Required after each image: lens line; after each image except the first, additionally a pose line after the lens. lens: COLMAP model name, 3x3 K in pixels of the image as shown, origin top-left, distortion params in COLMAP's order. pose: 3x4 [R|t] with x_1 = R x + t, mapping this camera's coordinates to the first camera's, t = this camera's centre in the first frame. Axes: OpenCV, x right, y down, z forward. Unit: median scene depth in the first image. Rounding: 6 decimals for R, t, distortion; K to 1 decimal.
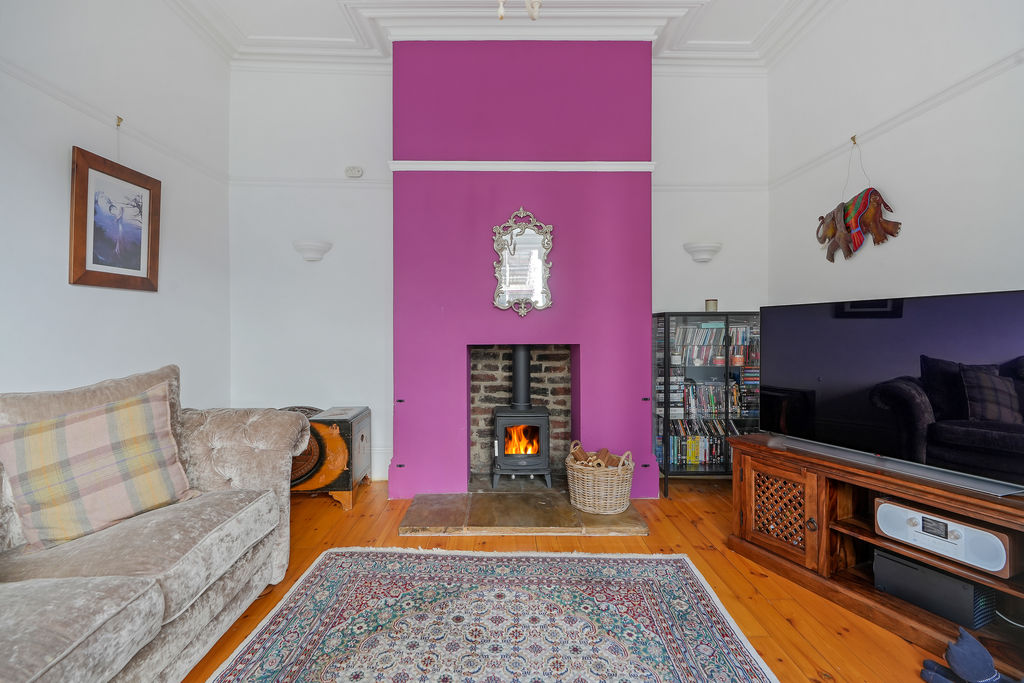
lens RADIAL K [[475.0, 0, 492.3], [0, 475.0, 334.1], [0, 0, 1]] dist [-0.005482, 0.000327]
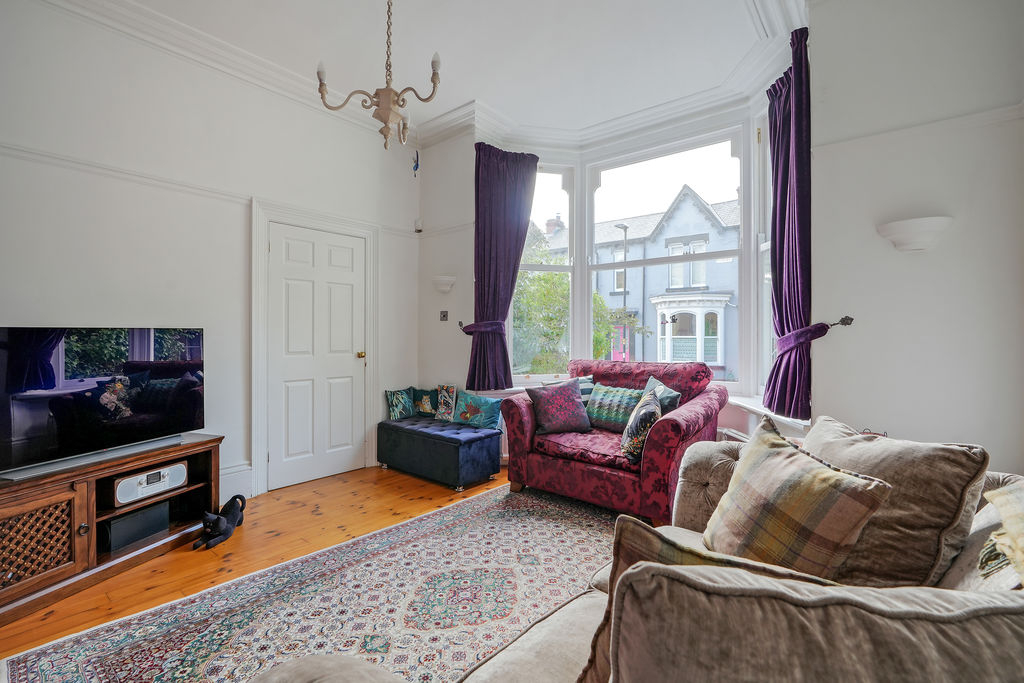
lens RADIAL K [[462.9, 0, 508.2], [0, 462.9, 330.2], [0, 0, 1]] dist [-0.002258, 0.000041]
pose [[-0.777360, 0.005380, 0.629033, -0.612106], [0.005192, 0.999984, -0.002137, -0.044462], [-0.629034, 0.001605, -0.777376, 0.953462]]
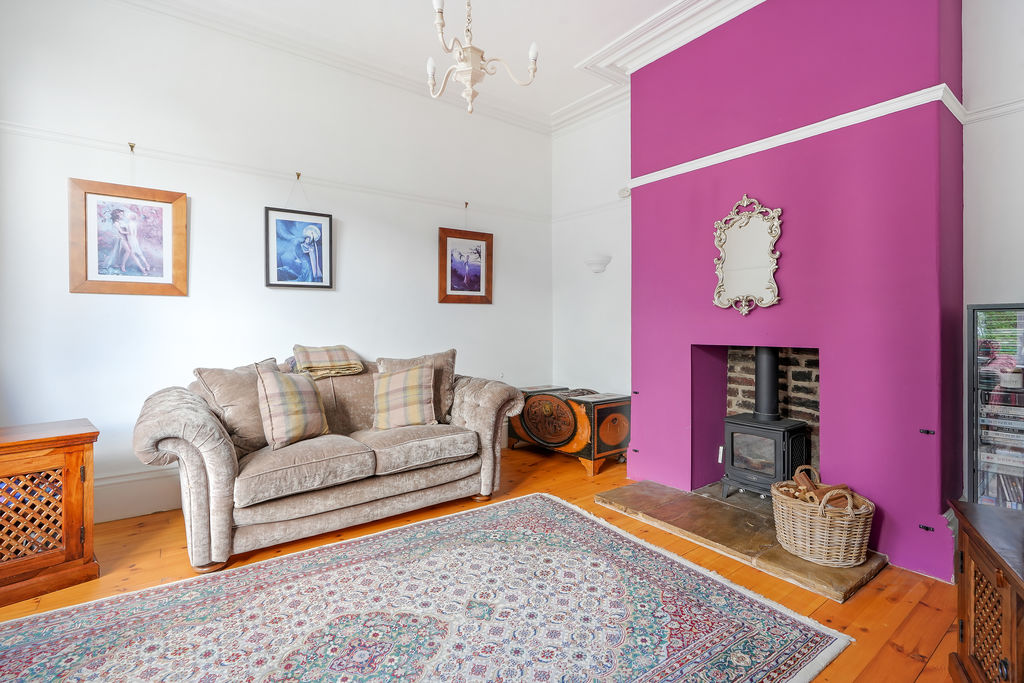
lens RADIAL K [[462.9, 0, 508.2], [0, 462.9, 330.2], [0, 0, 1]] dist [-0.002258, 0.000041]
pose [[0.594642, 0.009663, -0.803932, 0.602282], [-0.010149, 0.999938, 0.004511, -0.009891], [0.803926, 0.005477, 0.594704, 0.131638]]
